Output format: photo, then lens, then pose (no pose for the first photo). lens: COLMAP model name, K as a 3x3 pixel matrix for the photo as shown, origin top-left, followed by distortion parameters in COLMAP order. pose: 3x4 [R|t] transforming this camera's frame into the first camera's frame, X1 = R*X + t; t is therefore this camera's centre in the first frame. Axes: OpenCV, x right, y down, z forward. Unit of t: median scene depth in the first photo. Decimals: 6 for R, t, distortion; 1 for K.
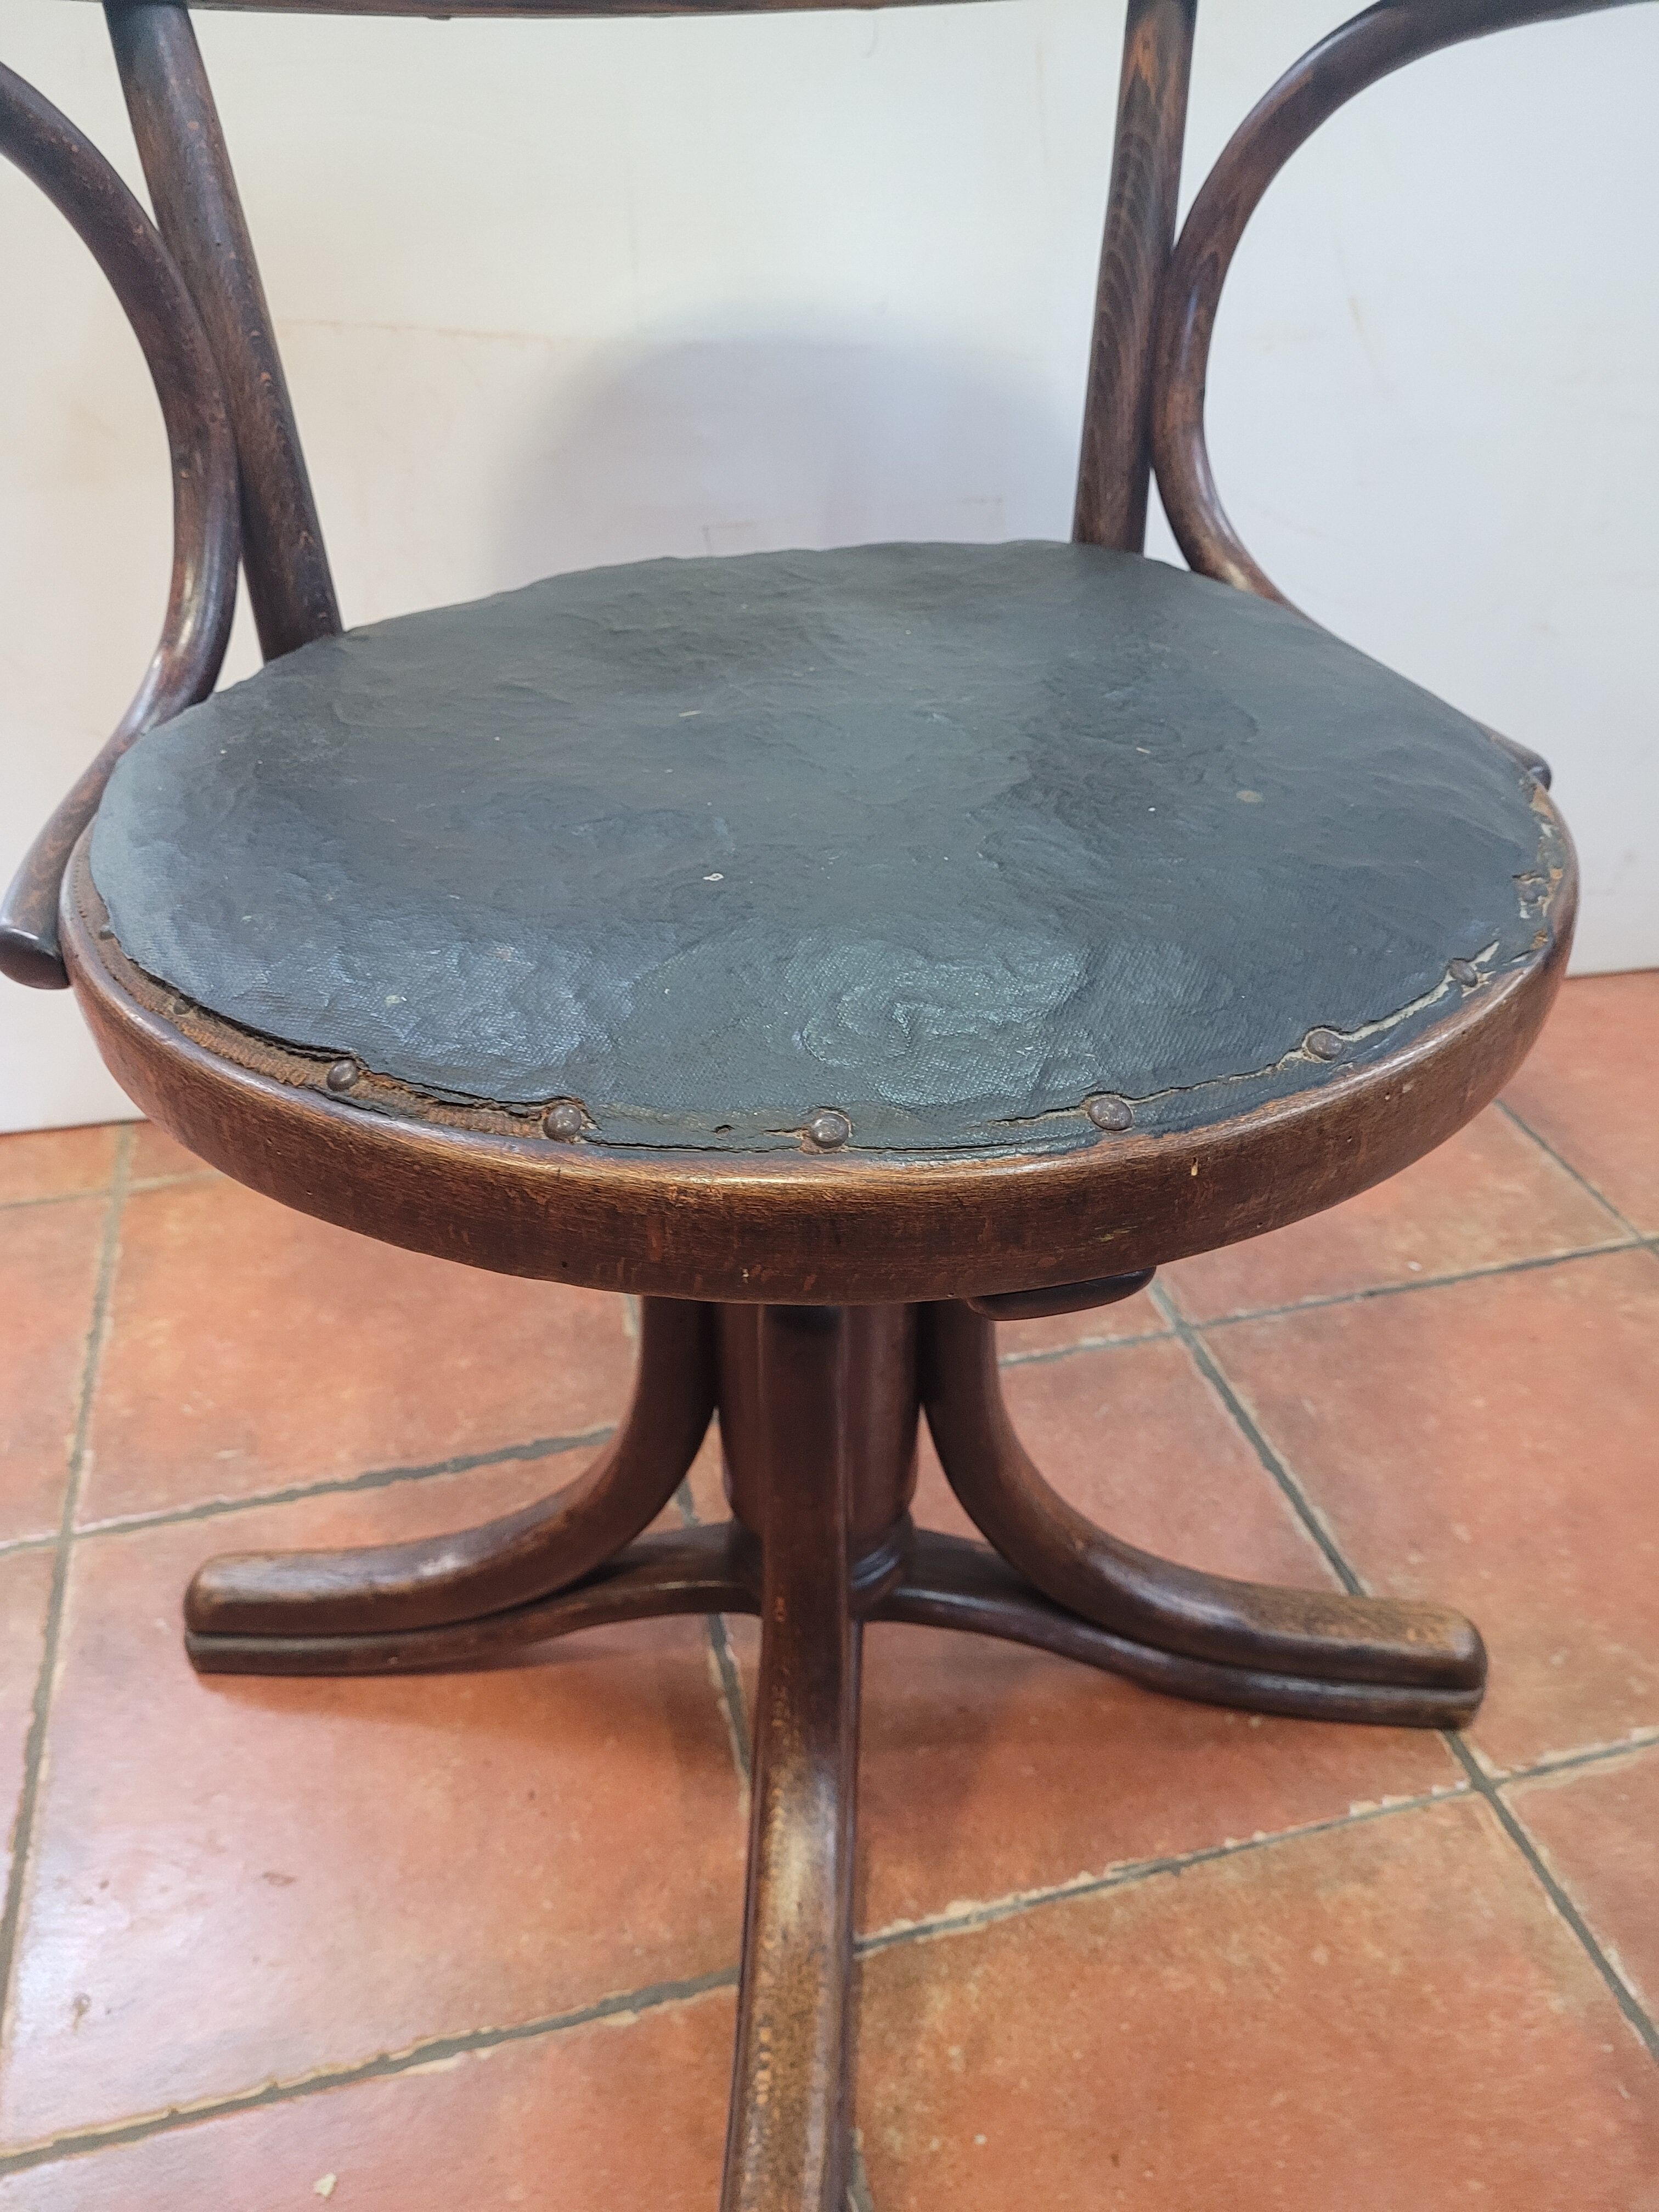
lens RADIAL K [[1634.0, 0, 824.6], [0, 1634.0, 1097.9], [0, 0, 1]] dist [0.041946, -0.038457]
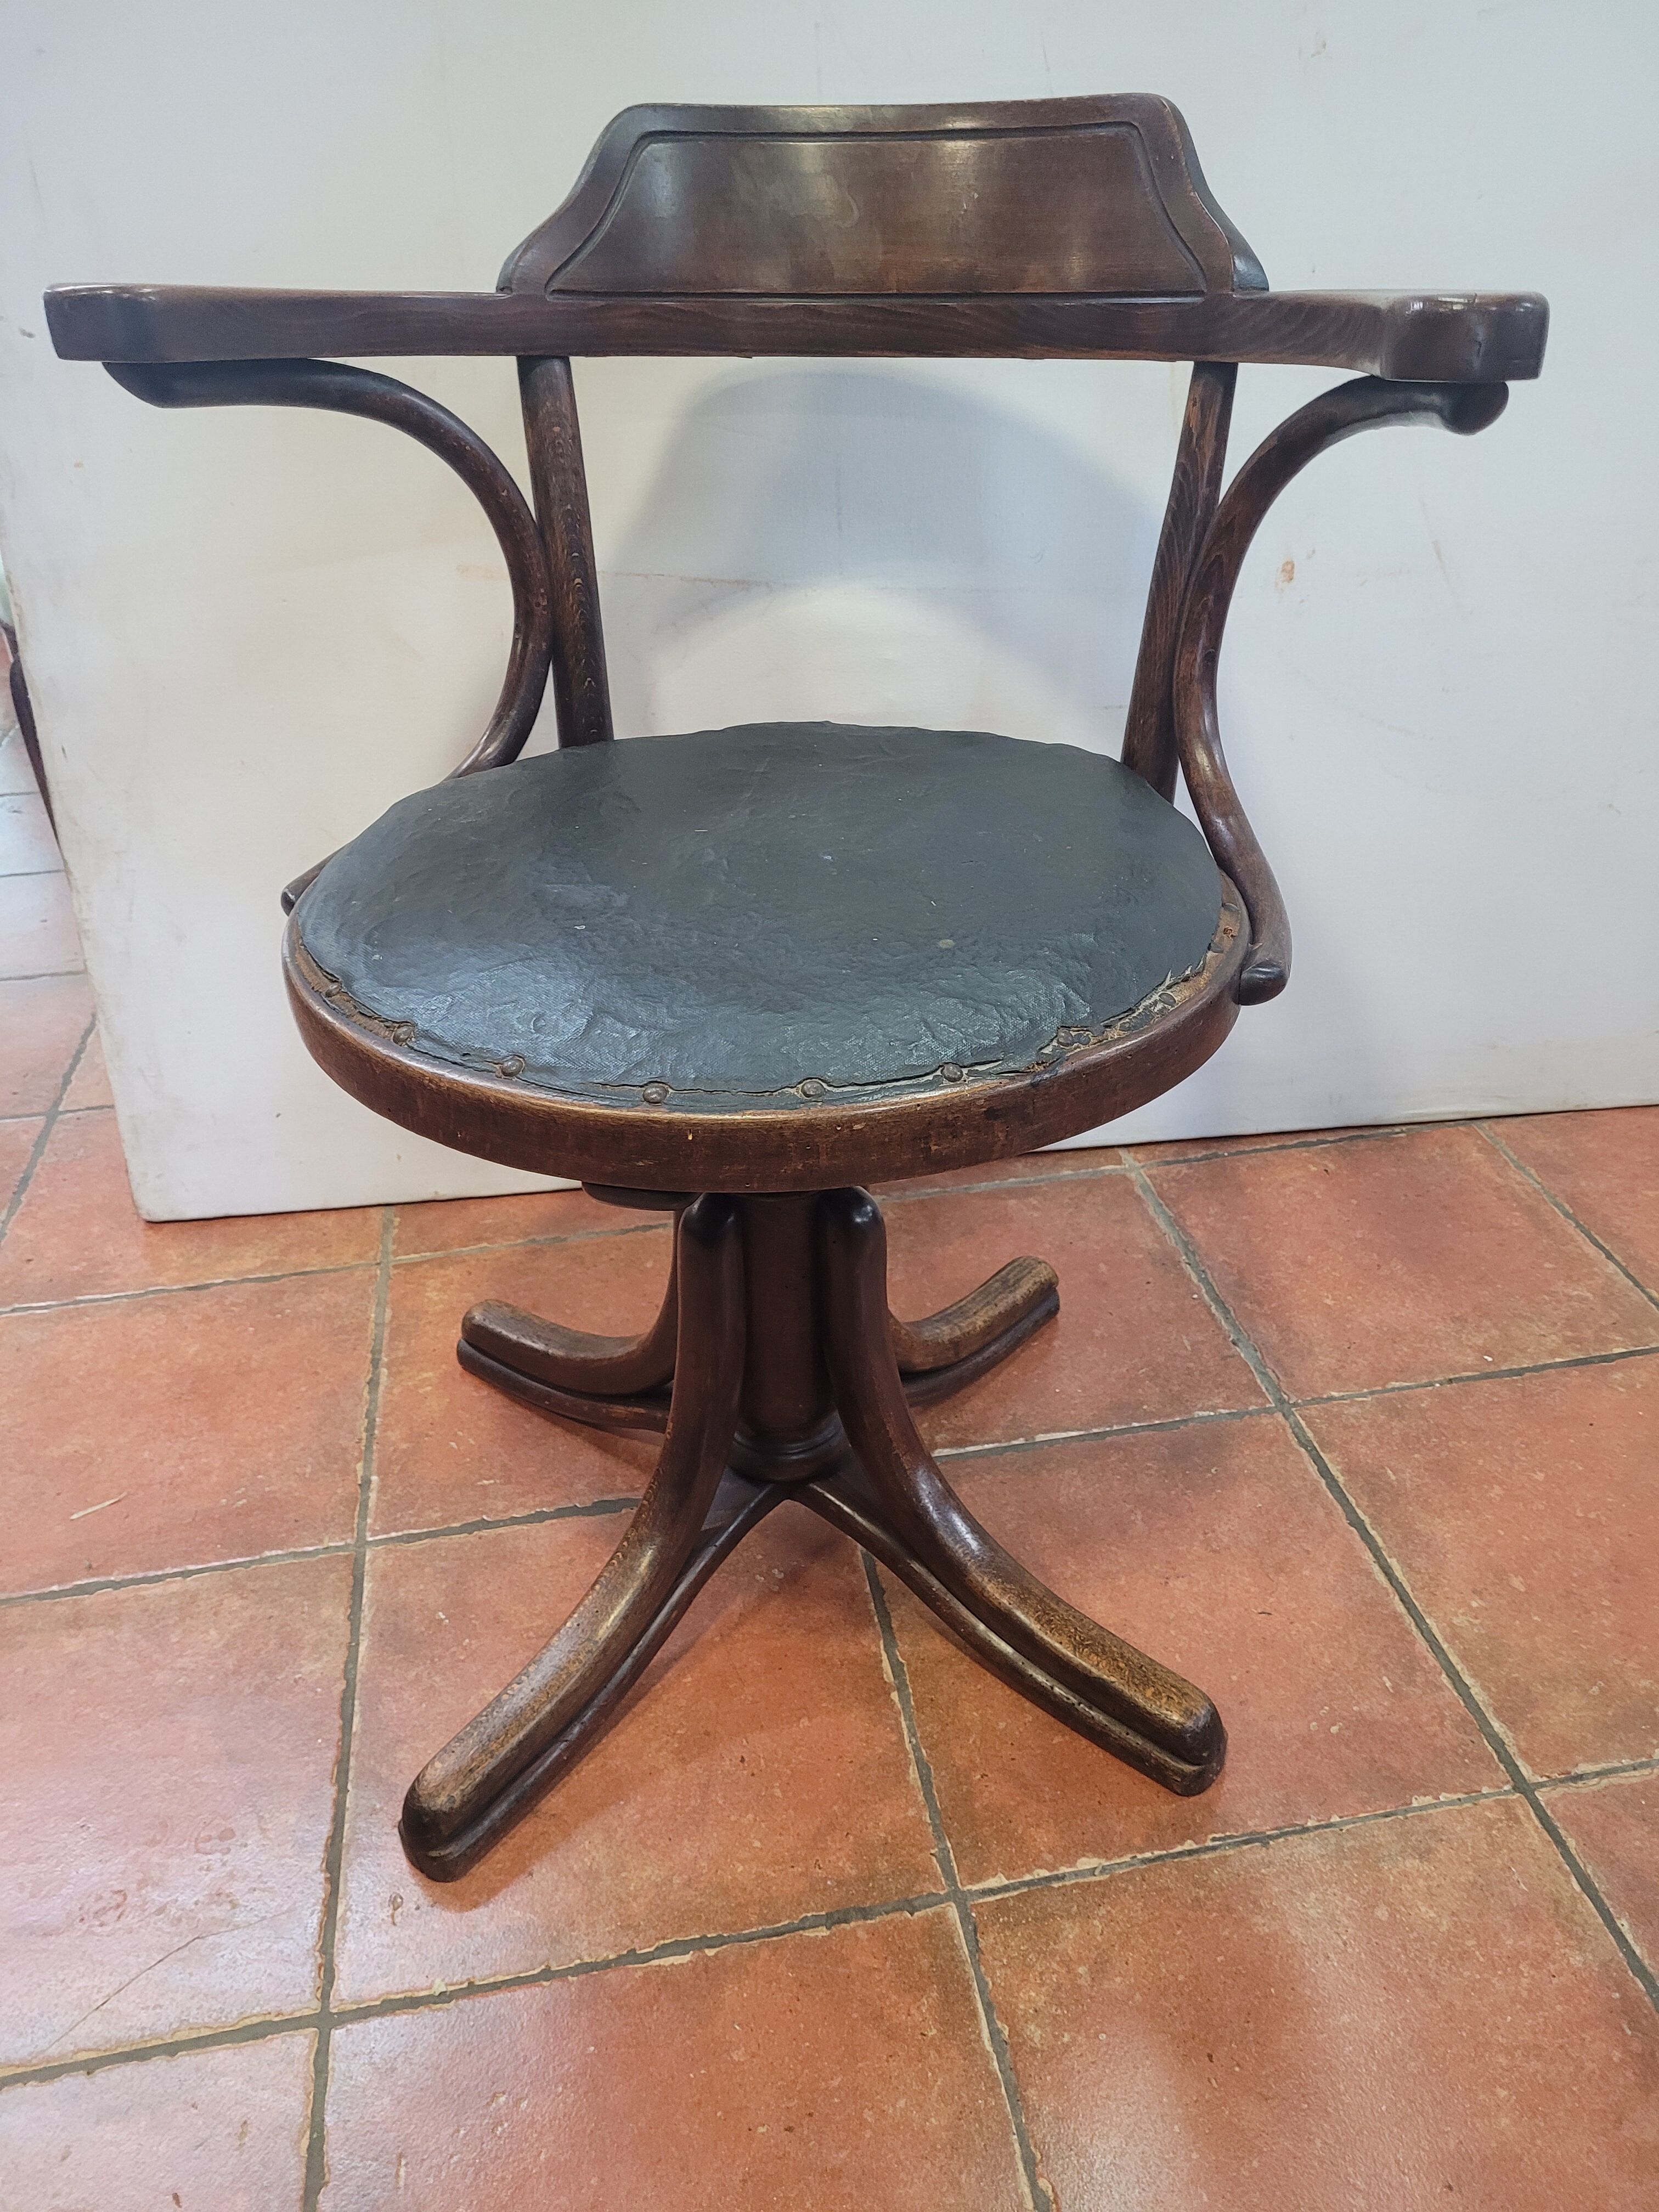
lens RADIAL K [[1634.0, 0, 850.1], [0, 1634.0, 1080.4], [0, 0, 1]] dist [0.041946, -0.038457]
pose [[0.997823, 0.018327, -0.063358, -0.026077], [-0.022408, 0.997678, -0.064322, -0.010925], [0.062032, 0.065602, 0.995916, -0.260509]]
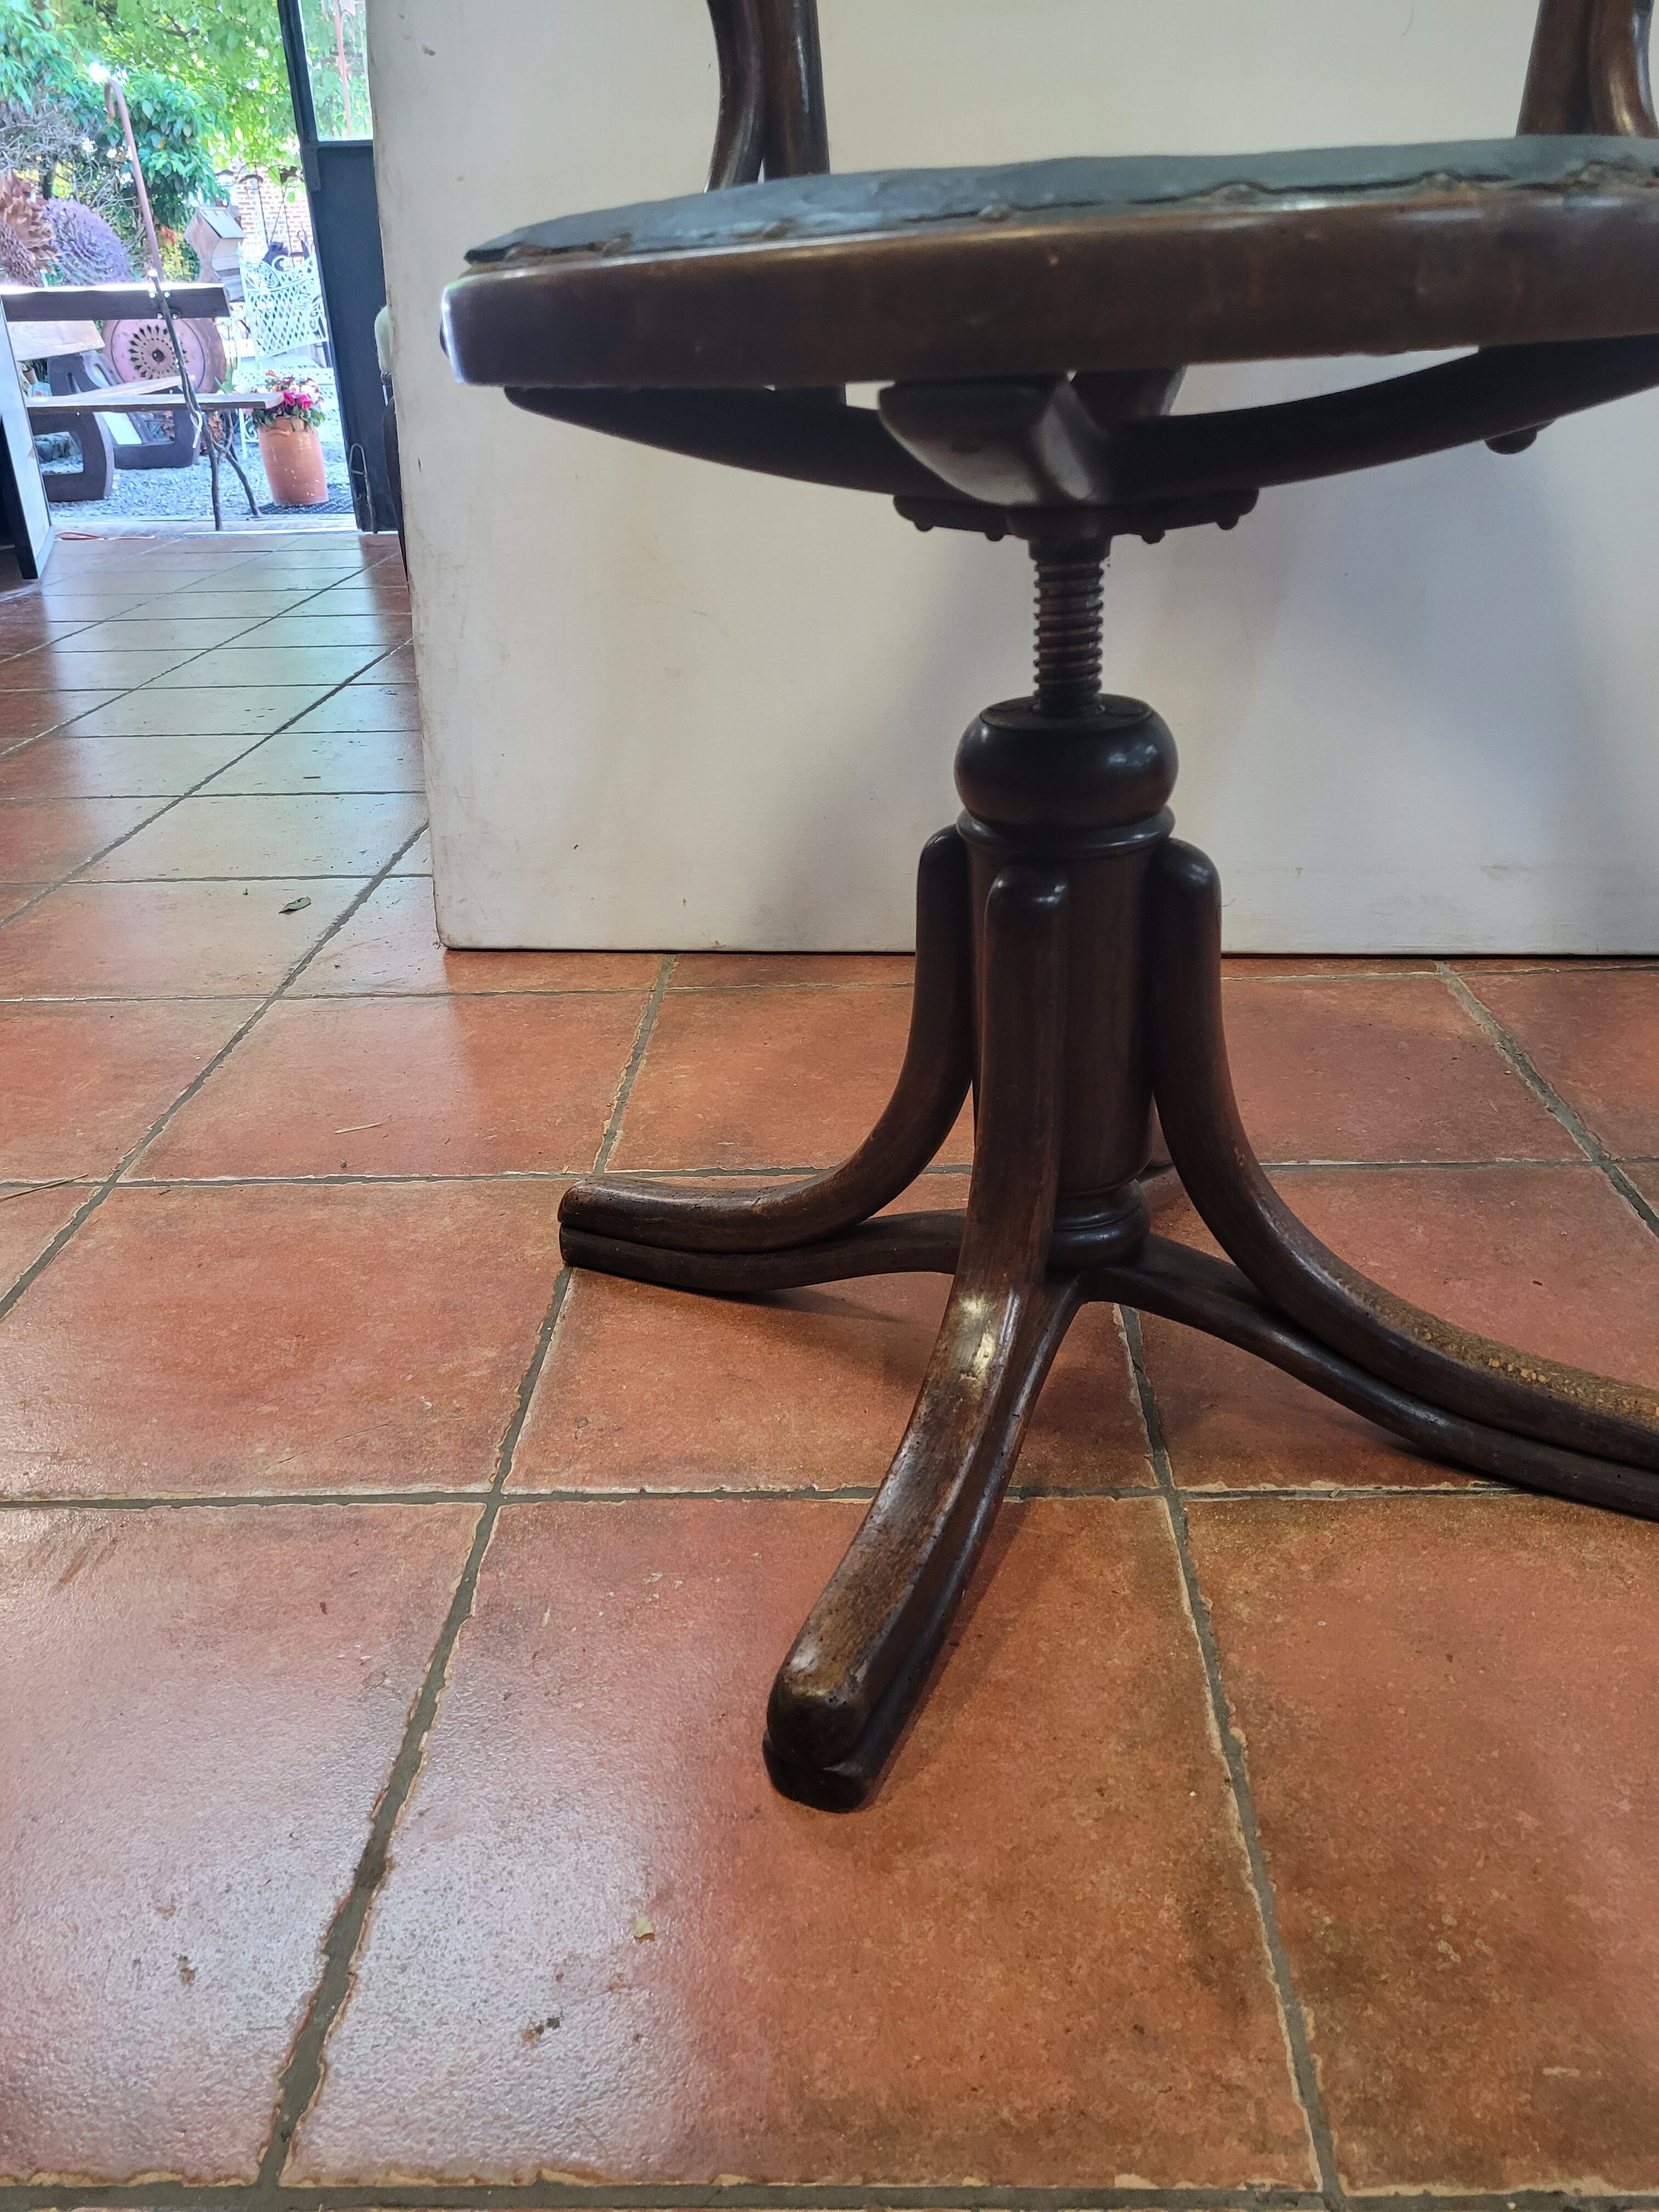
lens RADIAL K [[1634.0, 0, 856.0], [0, 1634.0, 1082.9], [0, 0, 1]] dist [0.041946, -0.038457]
pose [[0.961696, 0.097040, -0.256366, 0.034109], [-0.134585, 0.981910, -0.133193, 0.380953], [0.238803, 0.162595, 0.957359, -0.151933]]
